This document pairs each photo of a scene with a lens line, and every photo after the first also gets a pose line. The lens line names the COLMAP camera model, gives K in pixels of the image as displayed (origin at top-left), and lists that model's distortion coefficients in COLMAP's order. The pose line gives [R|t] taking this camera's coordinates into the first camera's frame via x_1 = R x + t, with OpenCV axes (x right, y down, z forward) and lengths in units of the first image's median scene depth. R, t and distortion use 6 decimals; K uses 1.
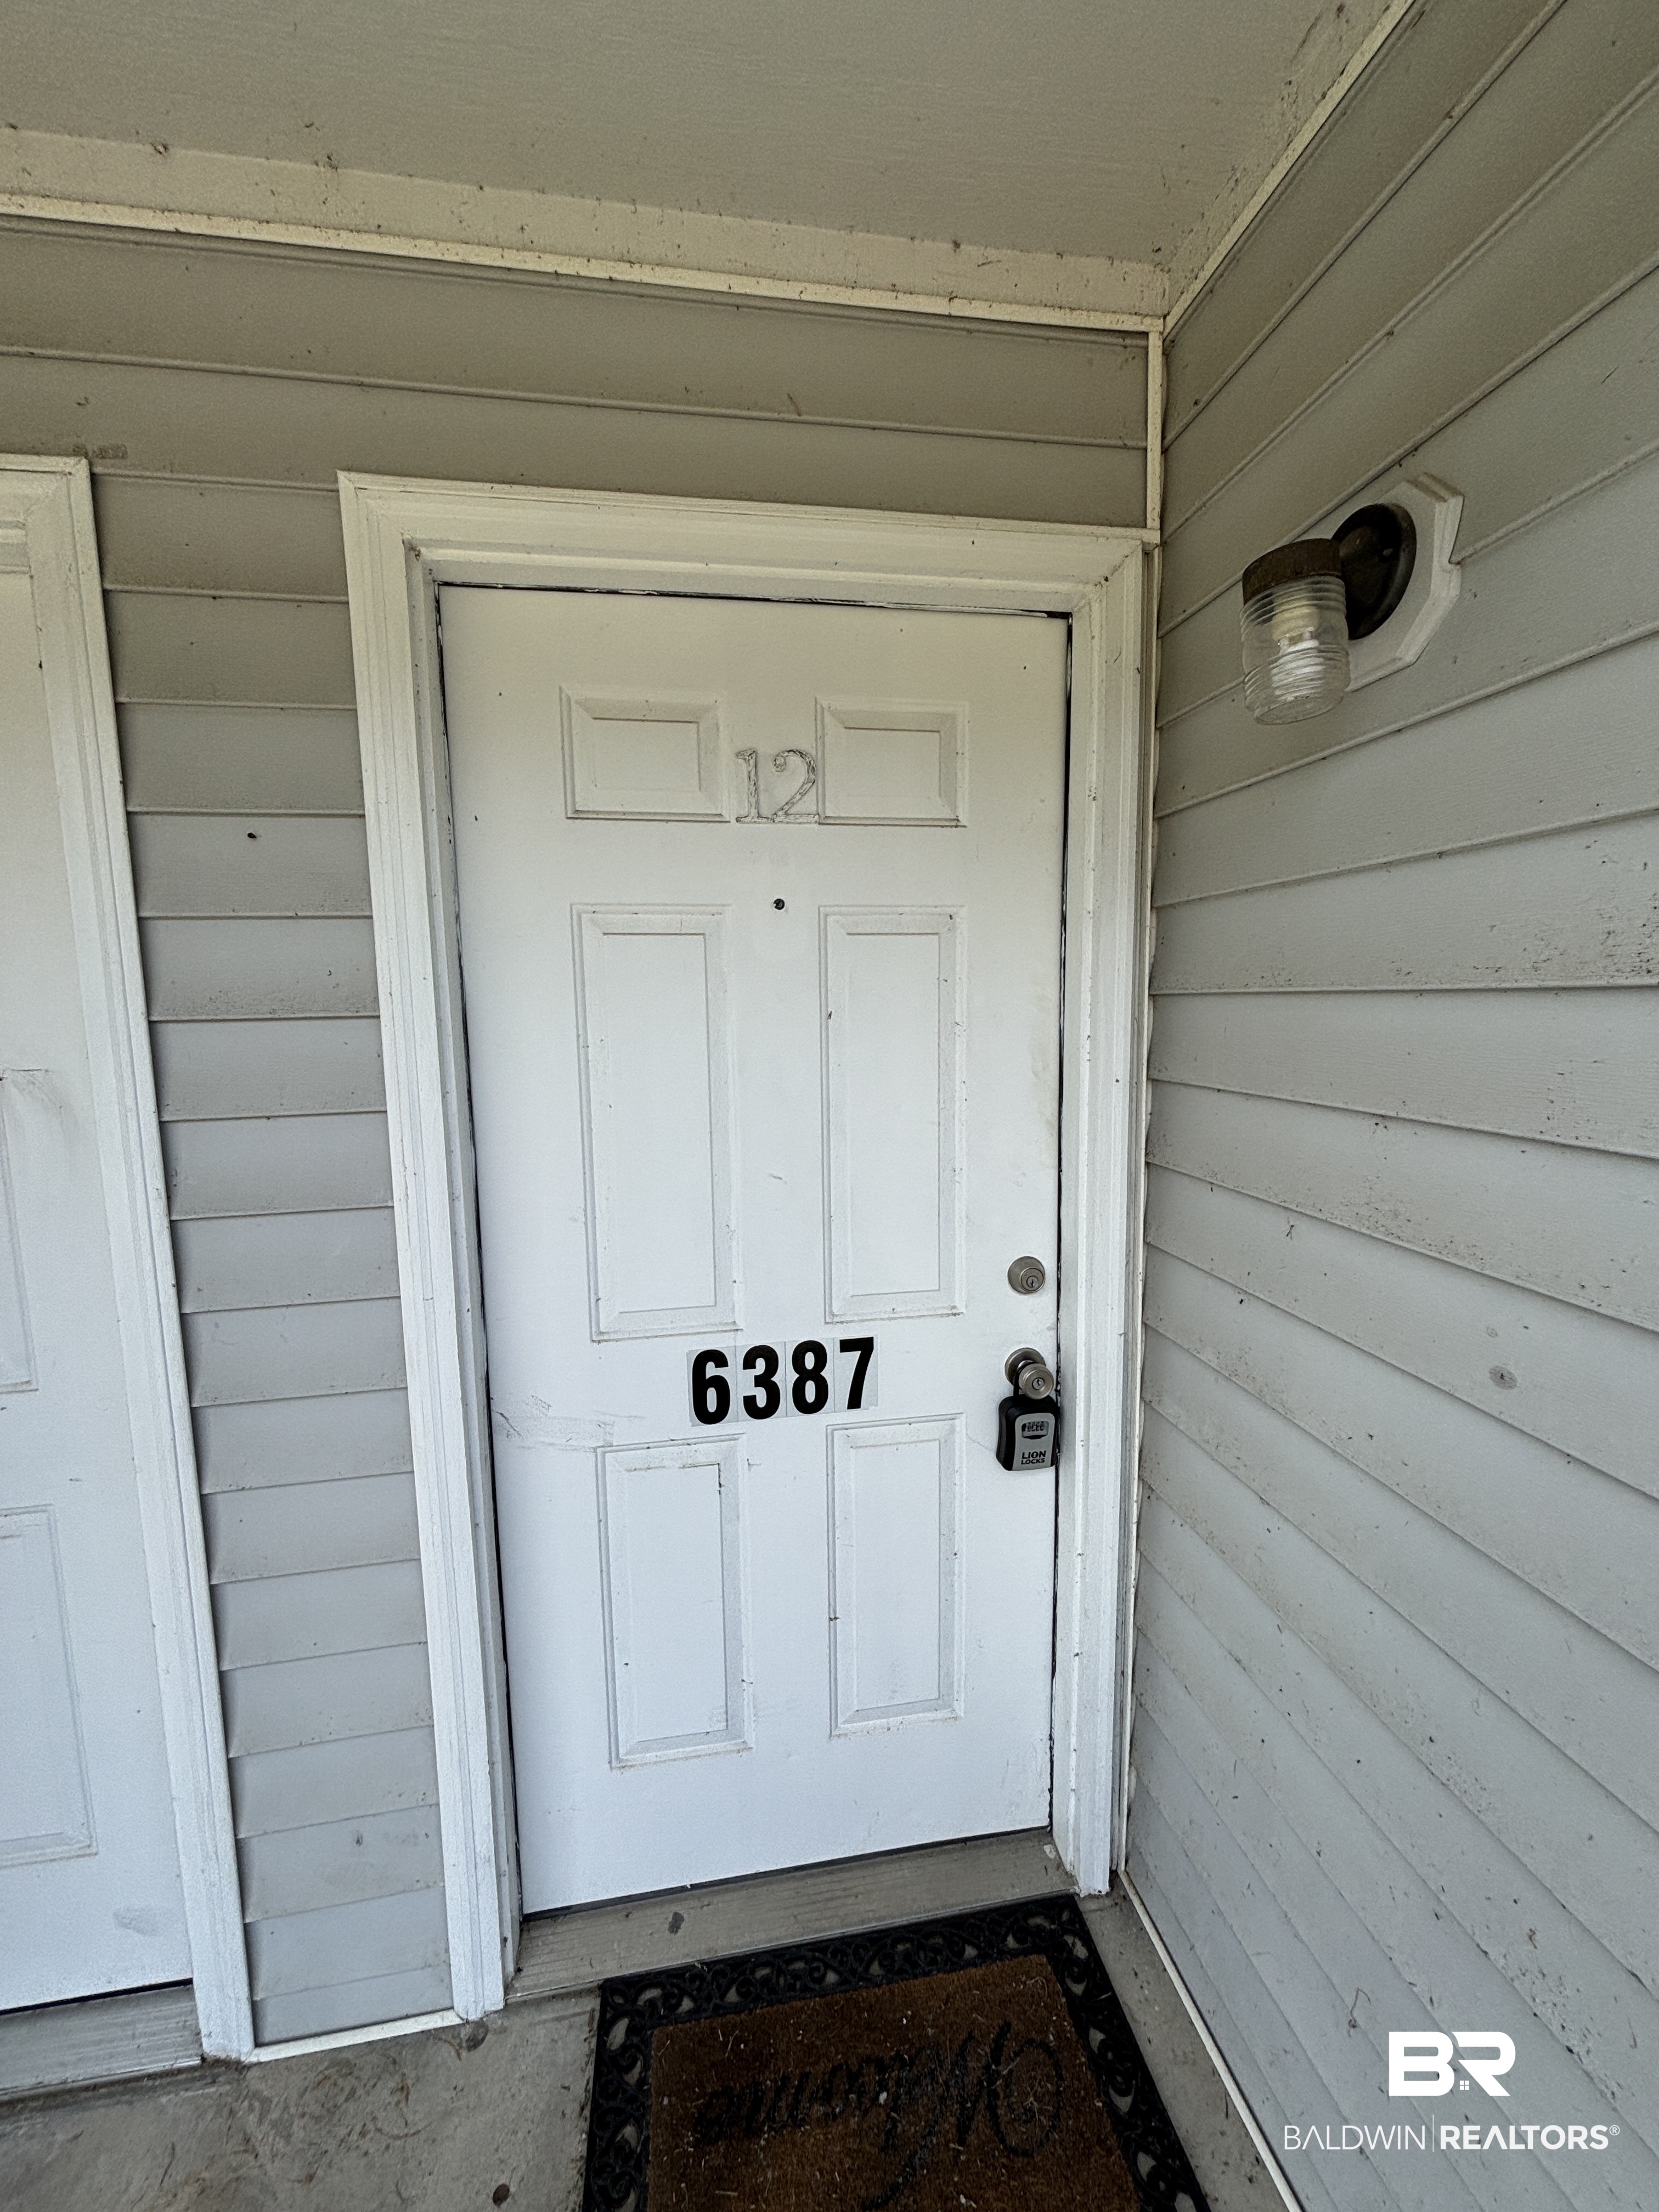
lens RADIAL K [[893.2, 0, 840.1], [0, 893.2, 1096.2], [0, 0, 1]] dist [0.002416, -0.001179]
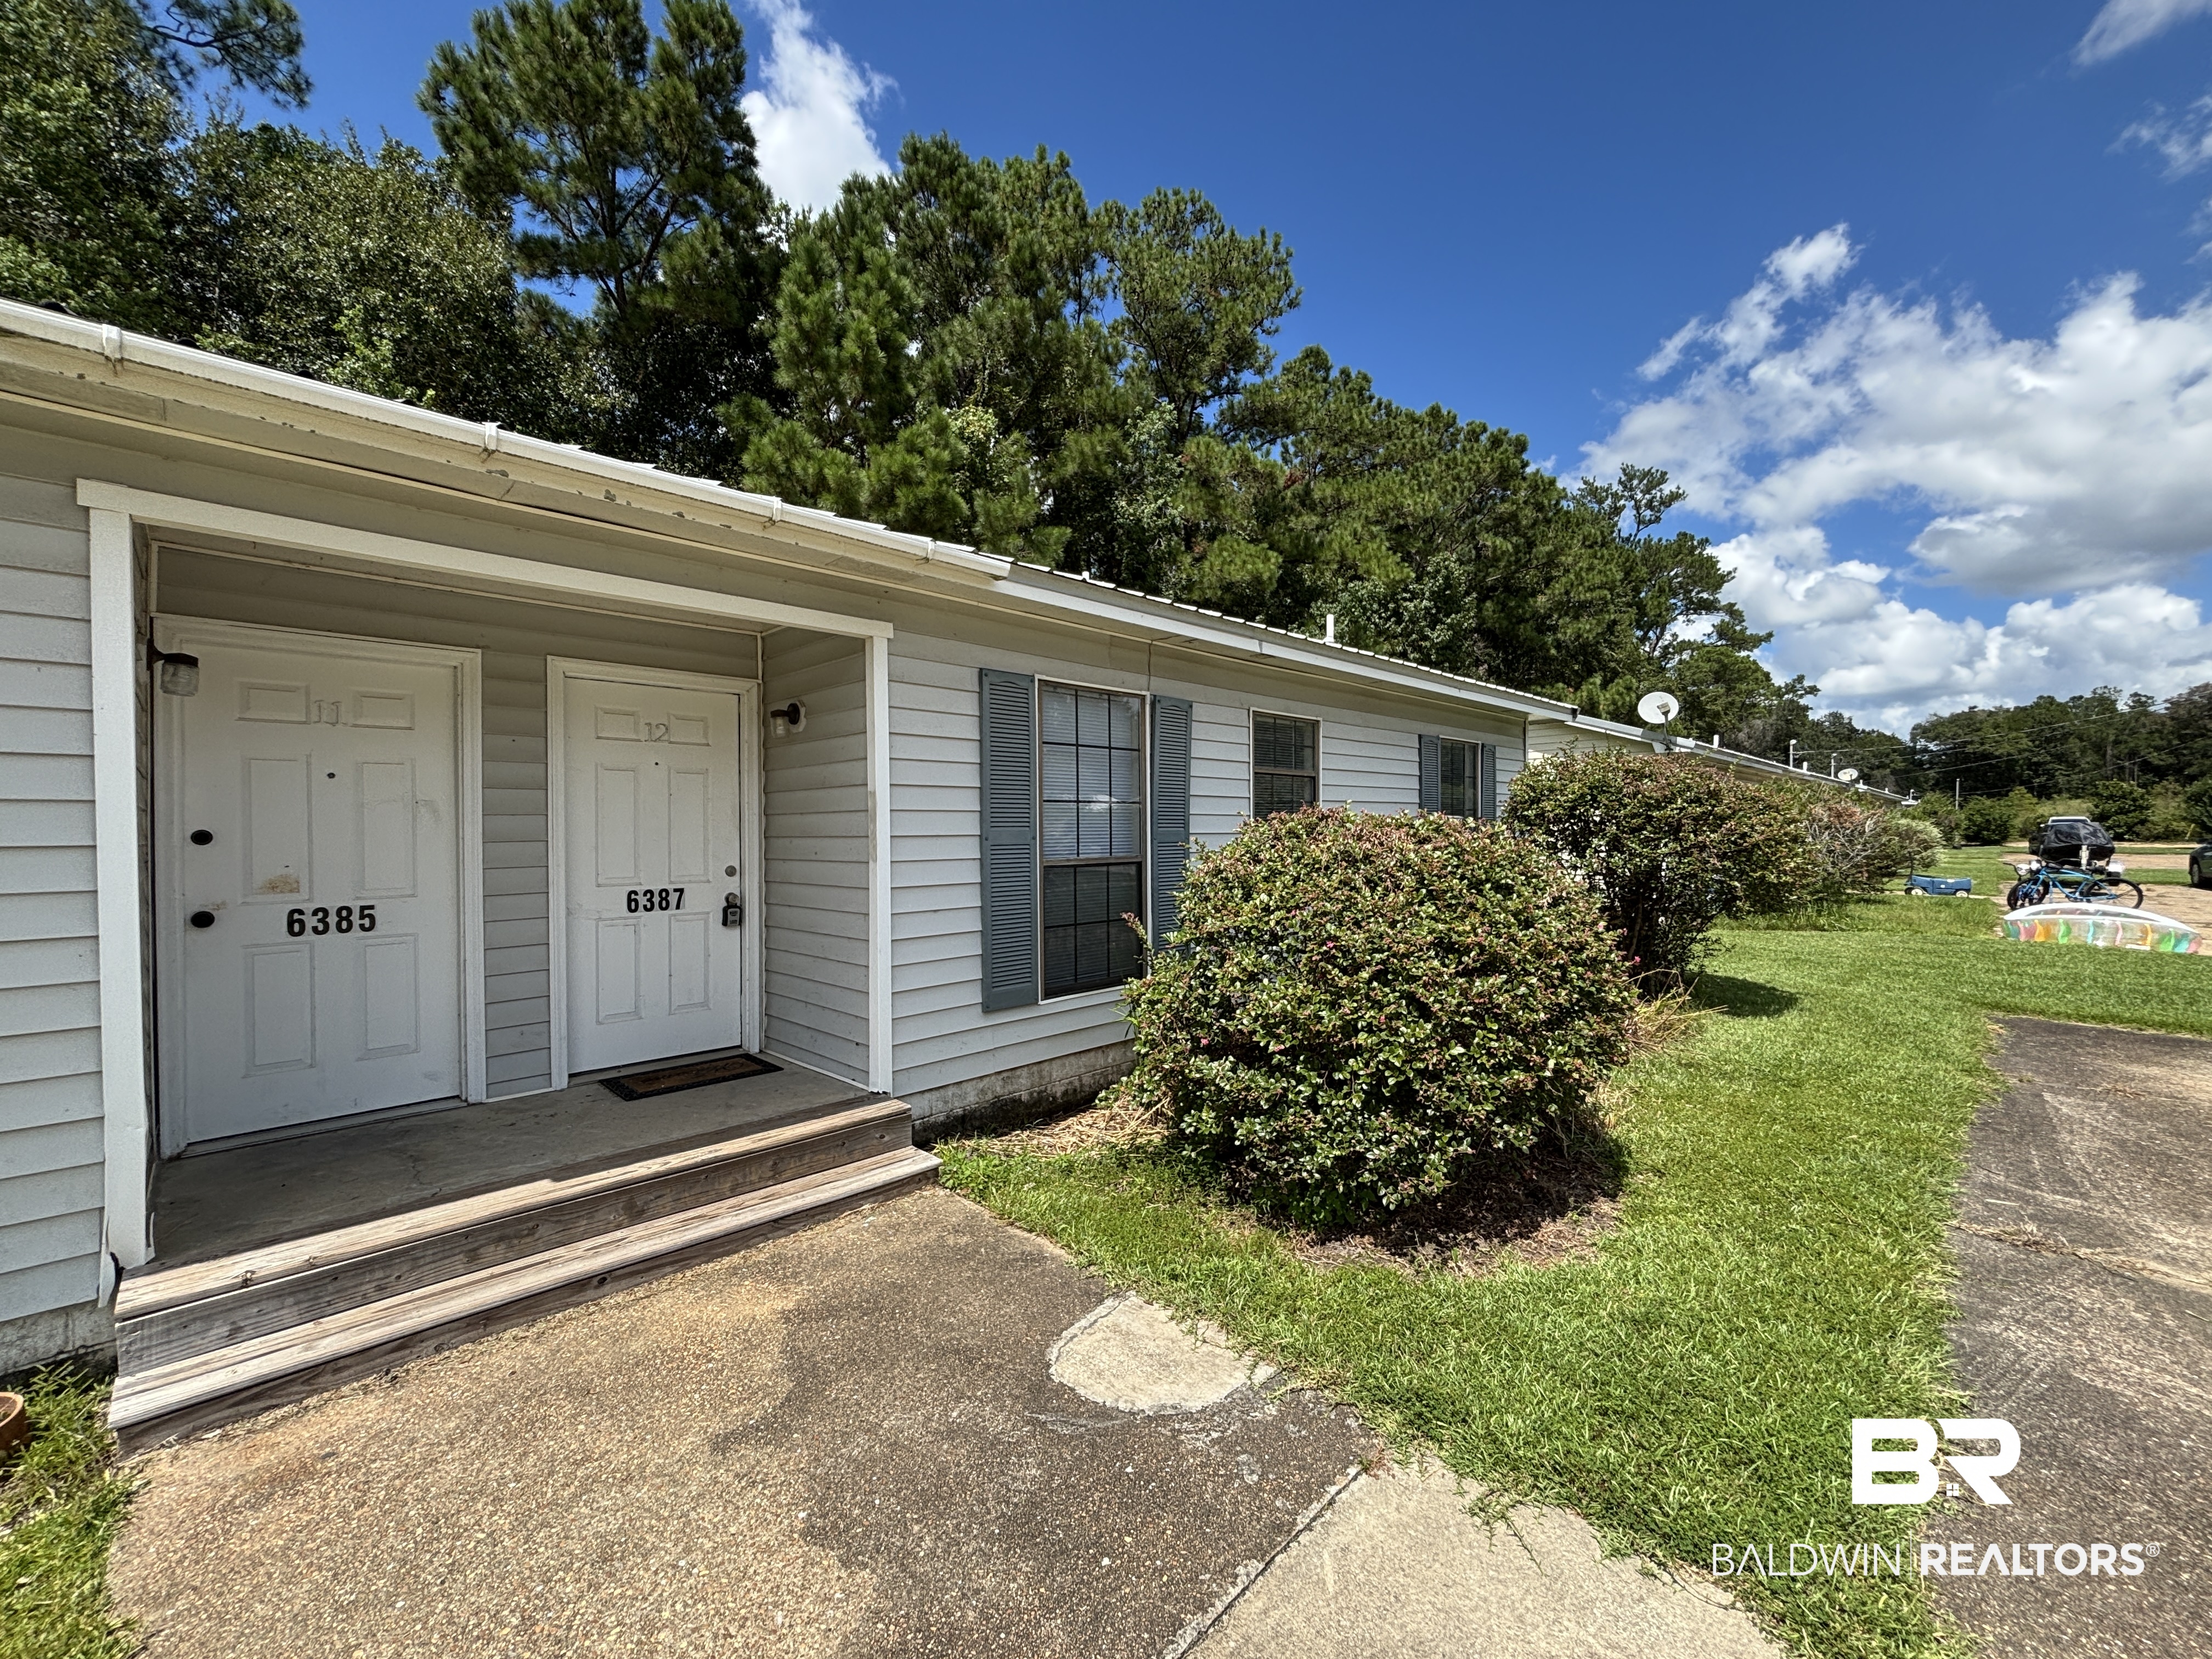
lens RADIAL K [[893.2, 0, 1118.4], [0, 893.2, 830.2], [0, 0, 1]] dist [0.002416, -0.001179]
pose [[0.809061, 0.006682, 0.587687, -0.656092], [0.063150, 0.993158, -0.098229, 0.508749], [-0.584323, 0.116586, 0.803103, -2.873135]]
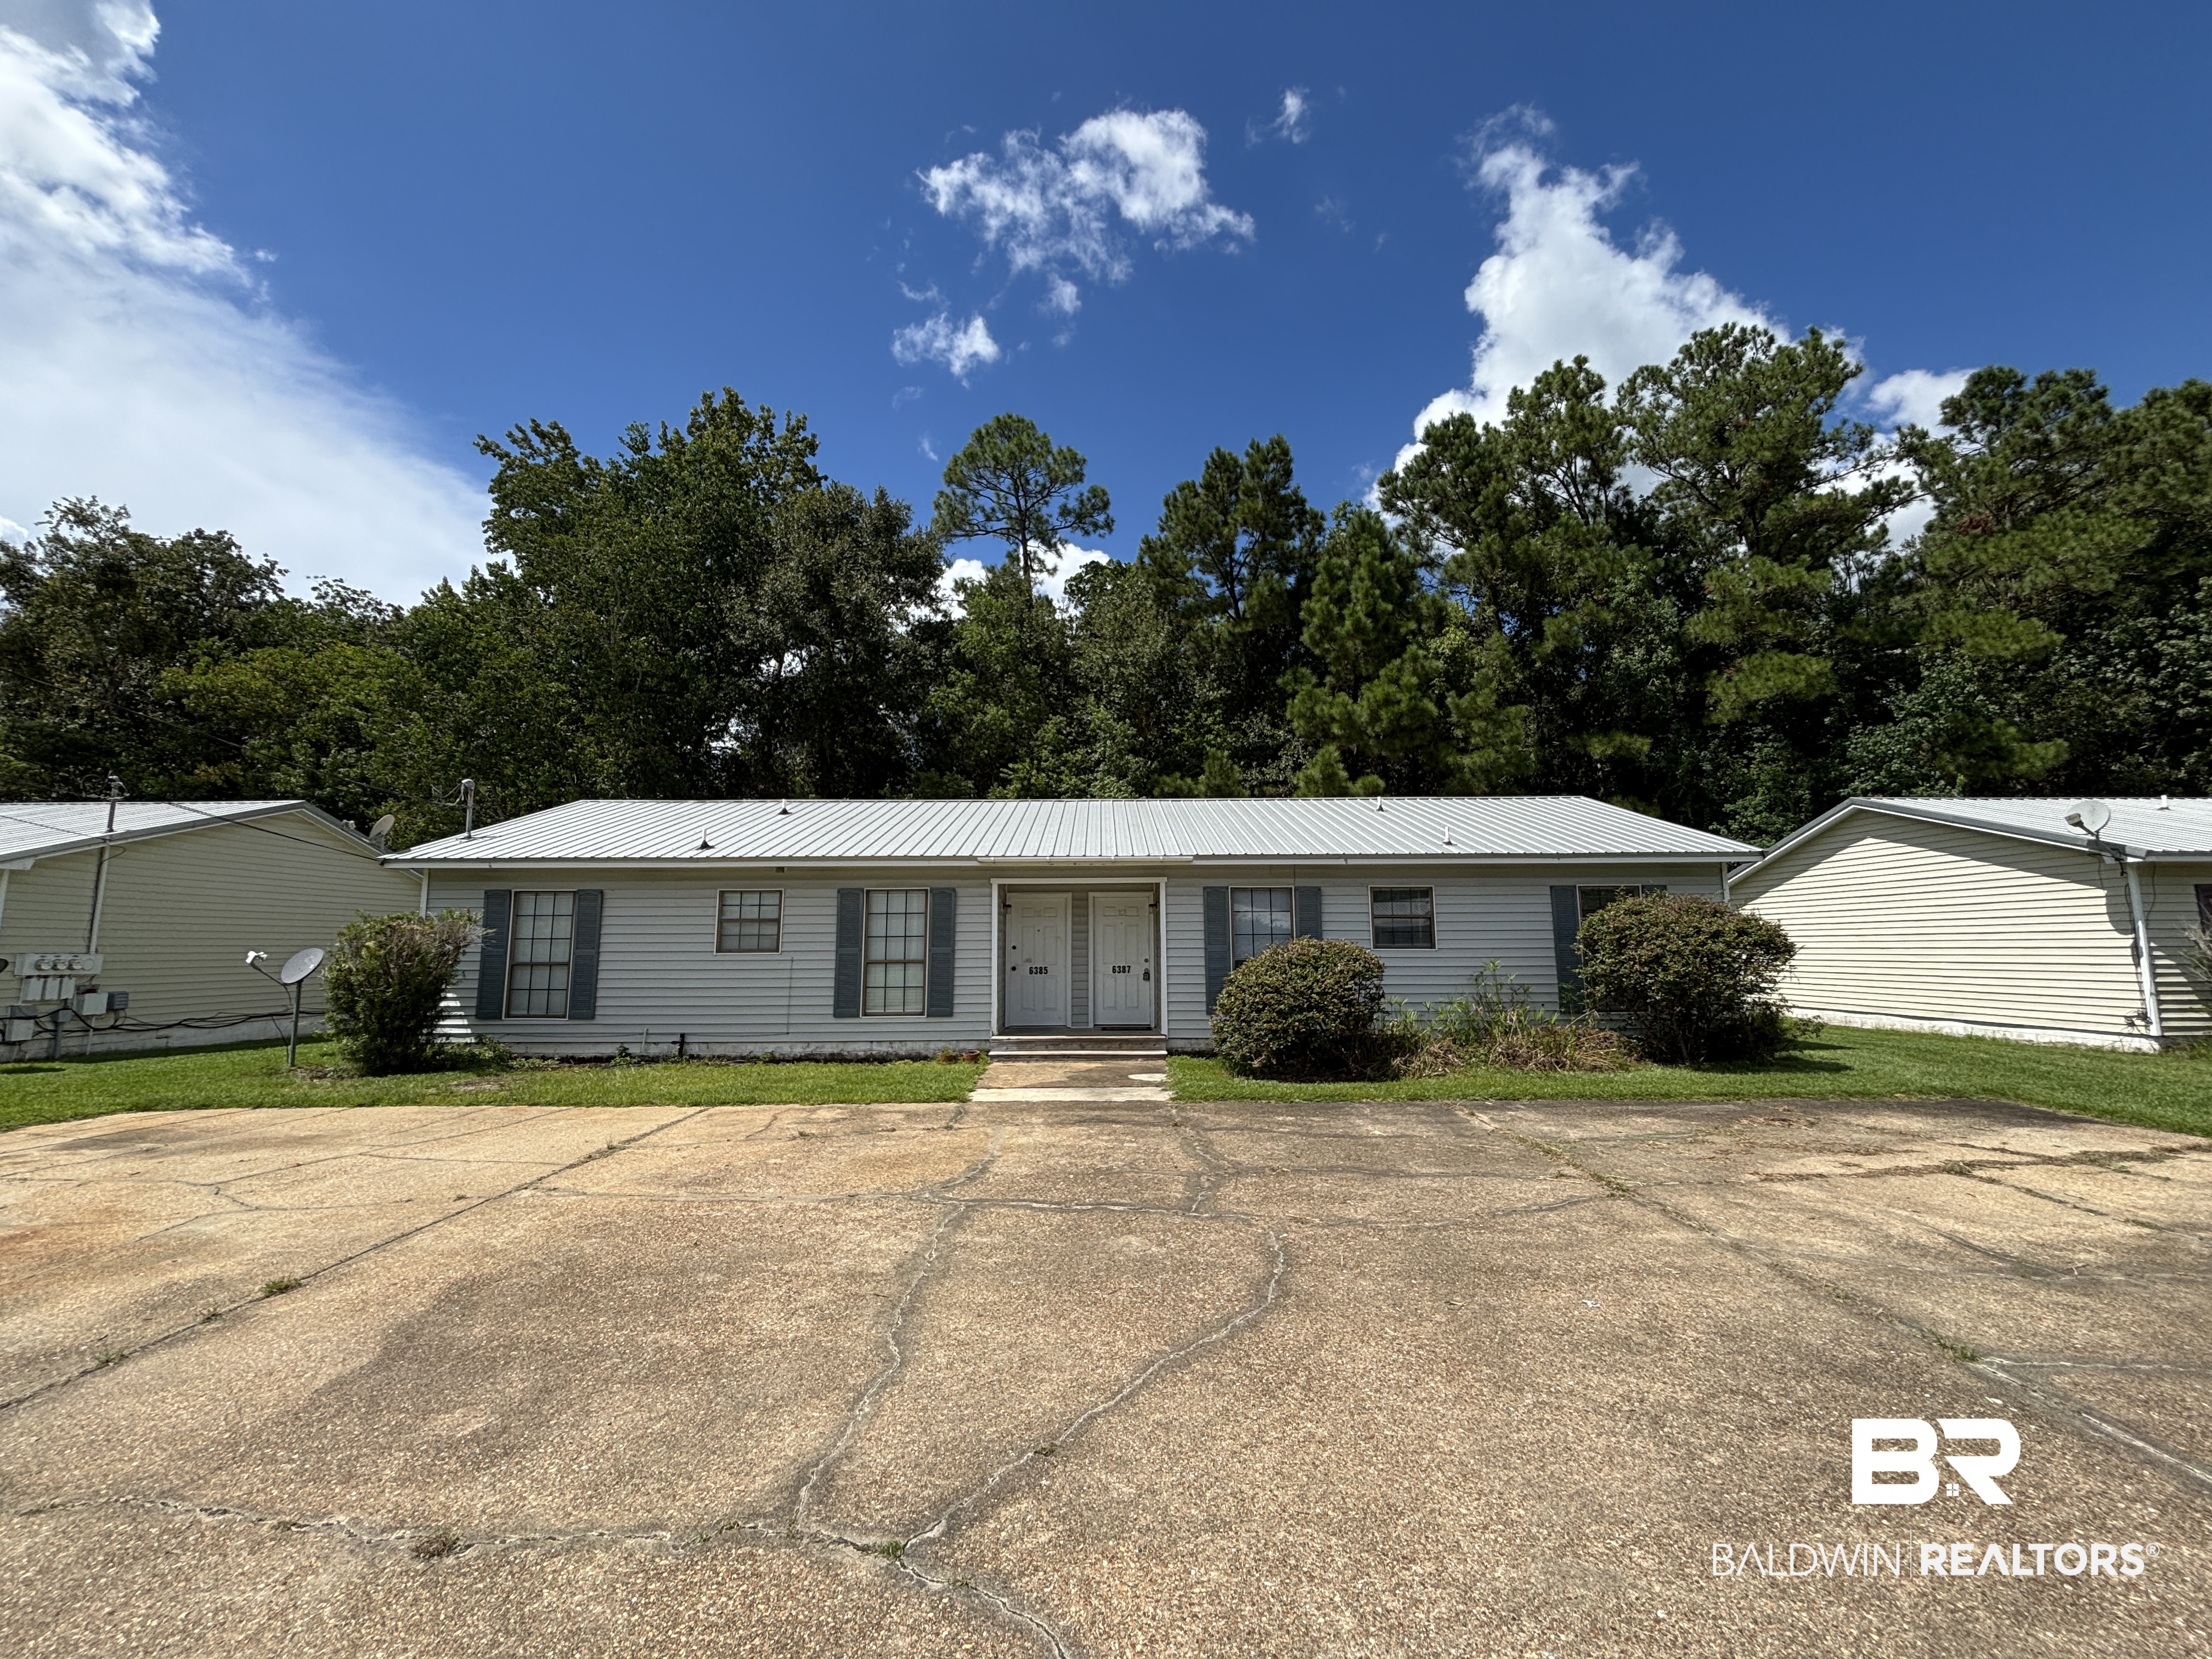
lens RADIAL K [[893.2, 0, 1103.9], [0, 893.2, 826.7], [0, 0, 1]] dist [0.002416, -0.001179]
pose [[0.987934, -0.011352, -0.154461, 1.342540], [-0.027212, 0.969072, -0.245274, 1.254516], [0.152468, 0.246518, 0.957070, -9.265221]]
